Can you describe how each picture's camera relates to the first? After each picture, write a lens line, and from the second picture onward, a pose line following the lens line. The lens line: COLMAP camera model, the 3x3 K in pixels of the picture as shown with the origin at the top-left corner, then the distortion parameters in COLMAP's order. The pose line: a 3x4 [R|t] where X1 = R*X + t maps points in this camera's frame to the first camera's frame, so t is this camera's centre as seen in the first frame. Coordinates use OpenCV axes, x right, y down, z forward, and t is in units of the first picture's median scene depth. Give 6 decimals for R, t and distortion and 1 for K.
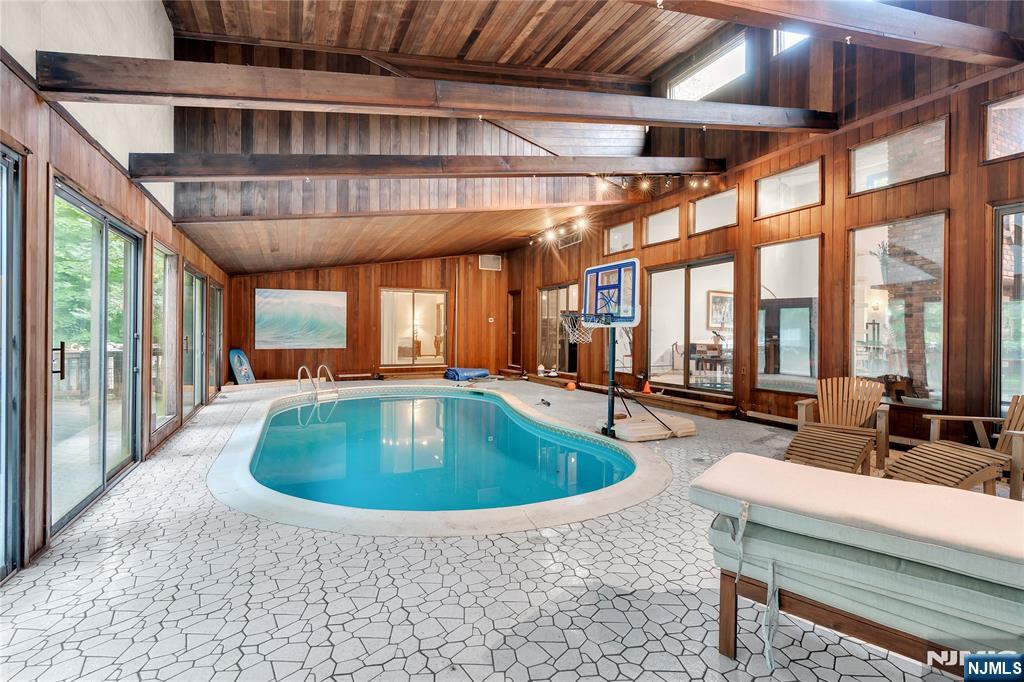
lens RADIAL K [[461.8, 0, 512.1], [0, 461.8, 333.9], [0, 0, 1]] dist [-0.009068, 0.002793]
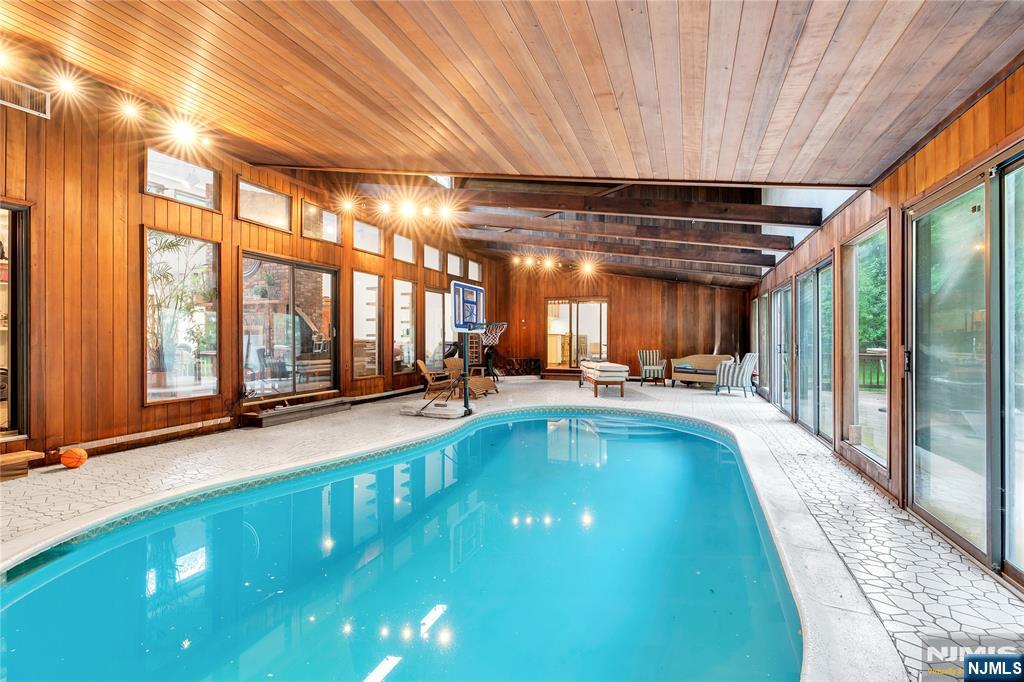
lens RADIAL K [[461.8, 0, 516.2], [0, 461.8, 338.0], [0, 0, 1]] dist [-0.009068, 0.002793]
pose [[-0.683749, -0.006014, 0.729692, -0.643067], [-0.003747, 0.999982, 0.004730, -0.003848], [-0.729708, 0.000500, -0.683759, 1.363835]]
